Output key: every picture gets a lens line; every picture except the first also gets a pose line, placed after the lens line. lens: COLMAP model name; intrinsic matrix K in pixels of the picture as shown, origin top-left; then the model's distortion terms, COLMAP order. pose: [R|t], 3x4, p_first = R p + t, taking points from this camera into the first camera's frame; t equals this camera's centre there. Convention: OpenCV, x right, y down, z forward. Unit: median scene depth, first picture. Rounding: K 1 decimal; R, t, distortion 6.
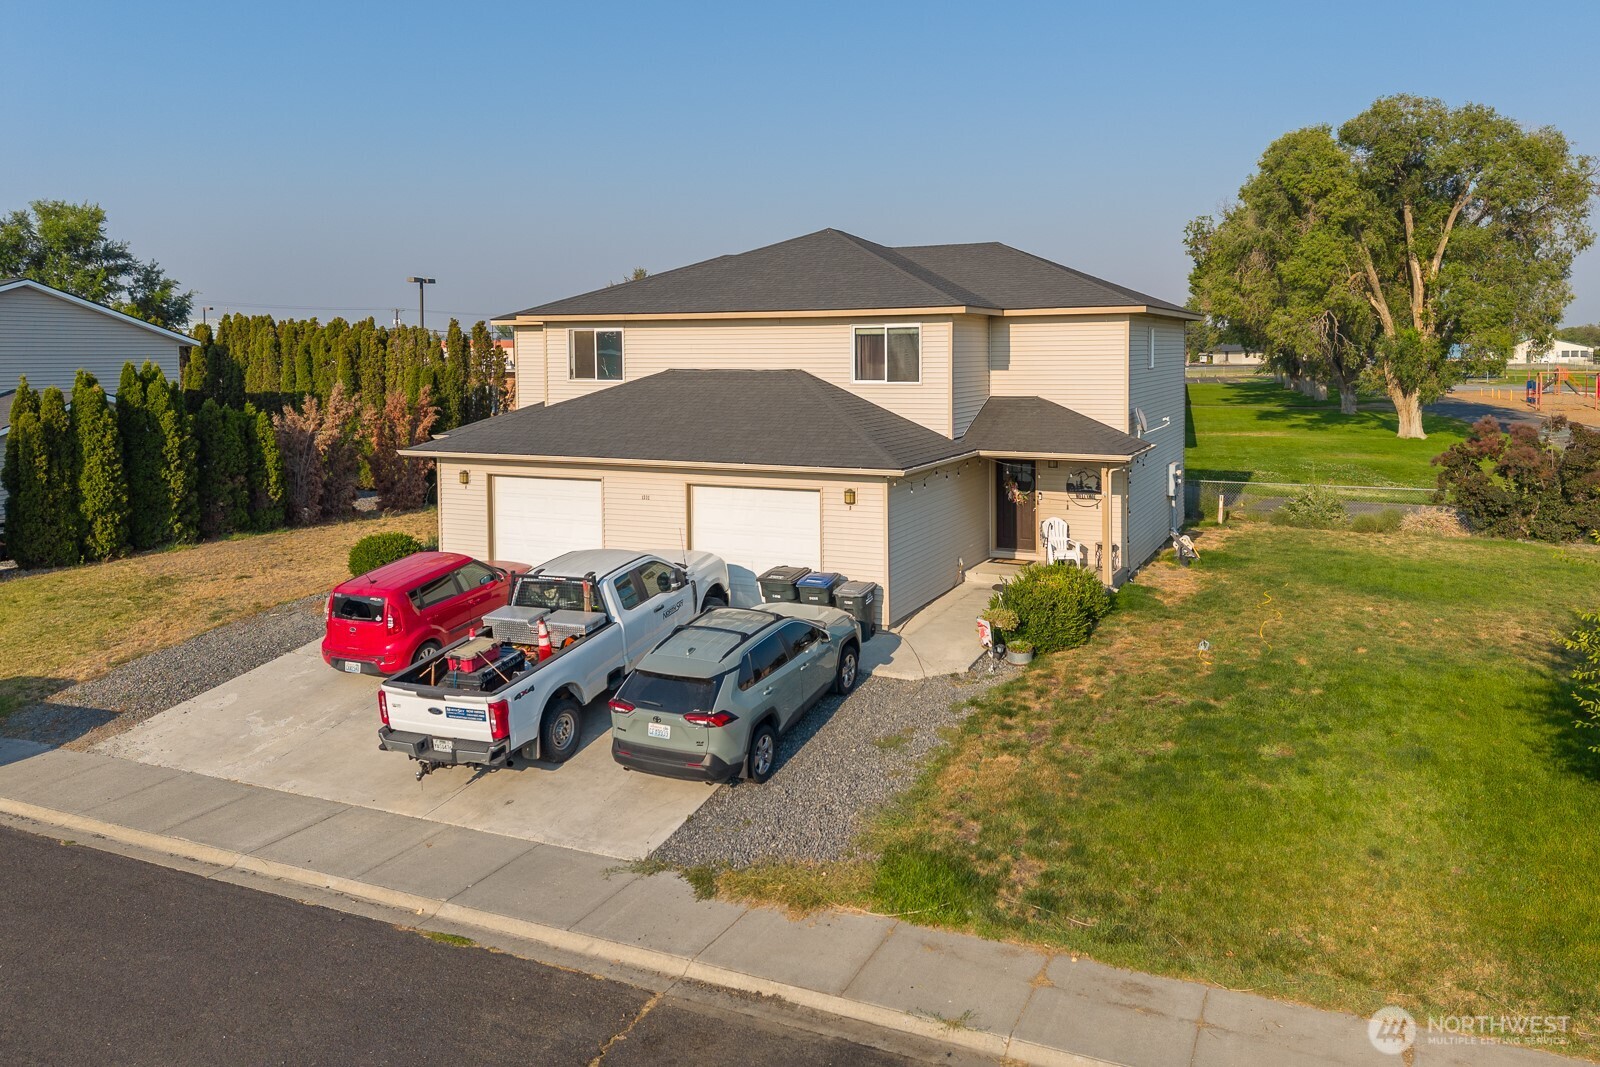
lens RADIAL K [[1176.4, 0, 809.9], [0, 1176.4, 381.2], [0, 0, 1]] dist [0.023406, -0.025564]
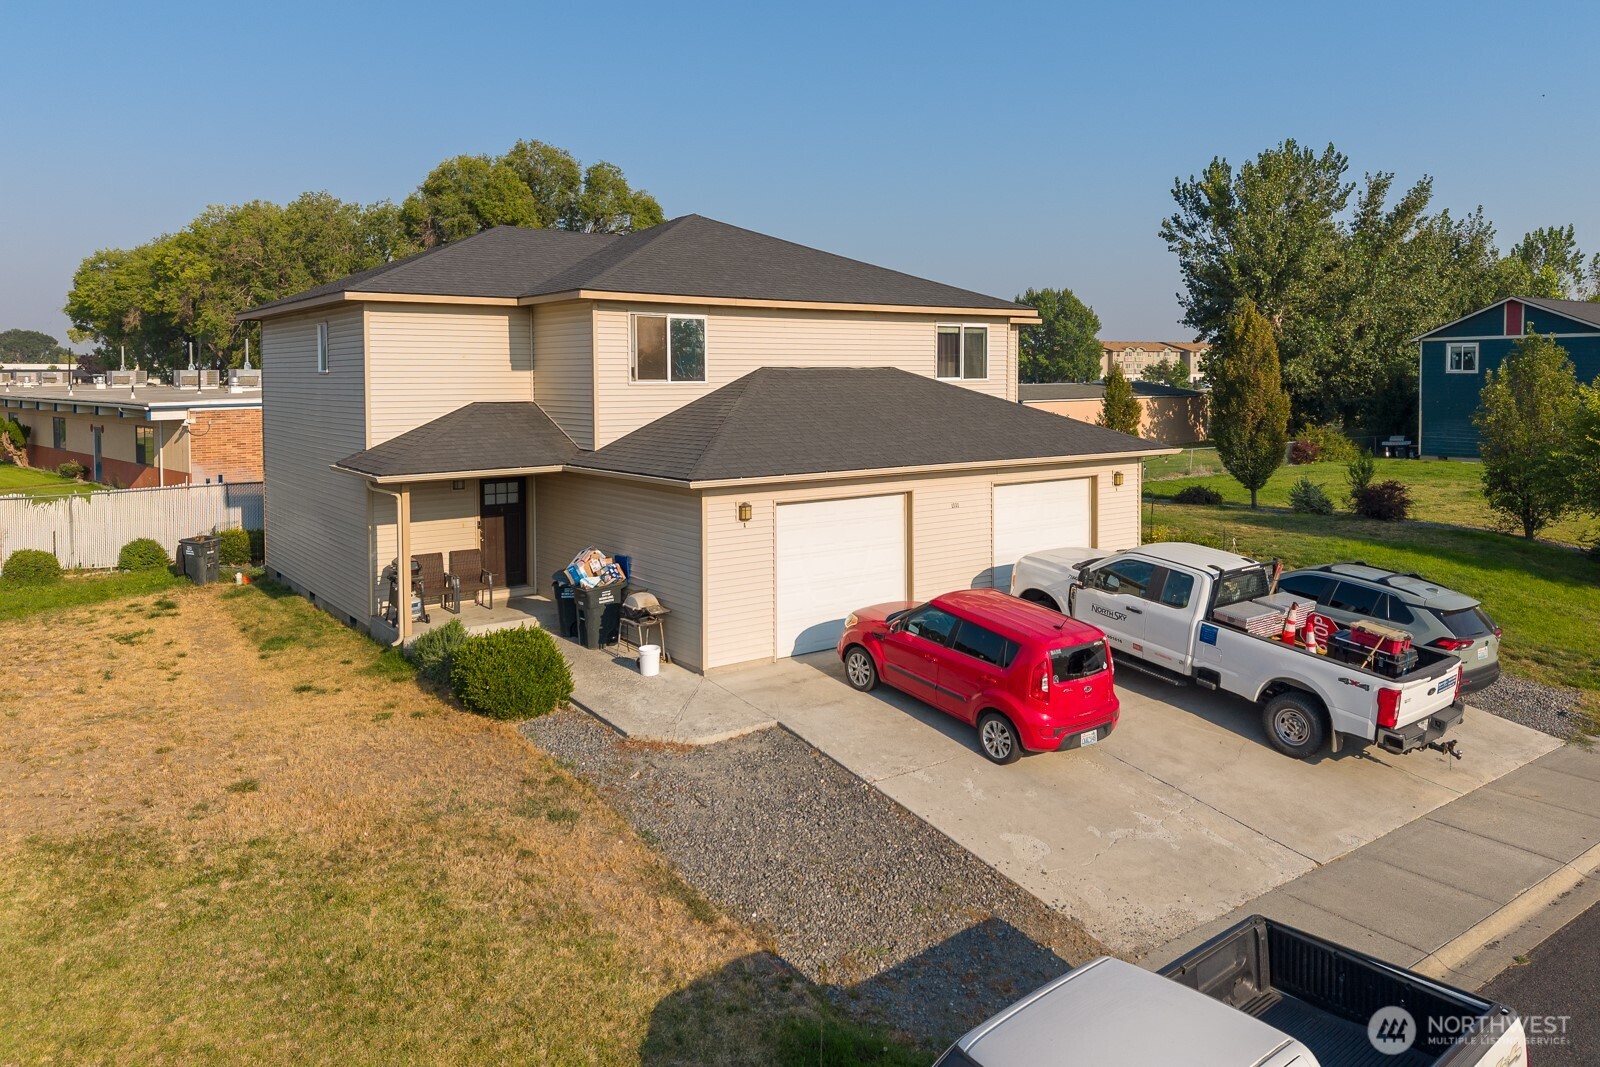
lens RADIAL K [[1176.4, 0, 809.9], [0, 1176.4, 381.2], [0, 0, 1]] dist [0.023406, -0.025564]
pose [[0.464793, -0.002983, 0.885414, -0.924321], [0.026008, 0.999609, -0.010285, 0.009905], [-0.885037, 0.027809, 0.464689, 0.638687]]
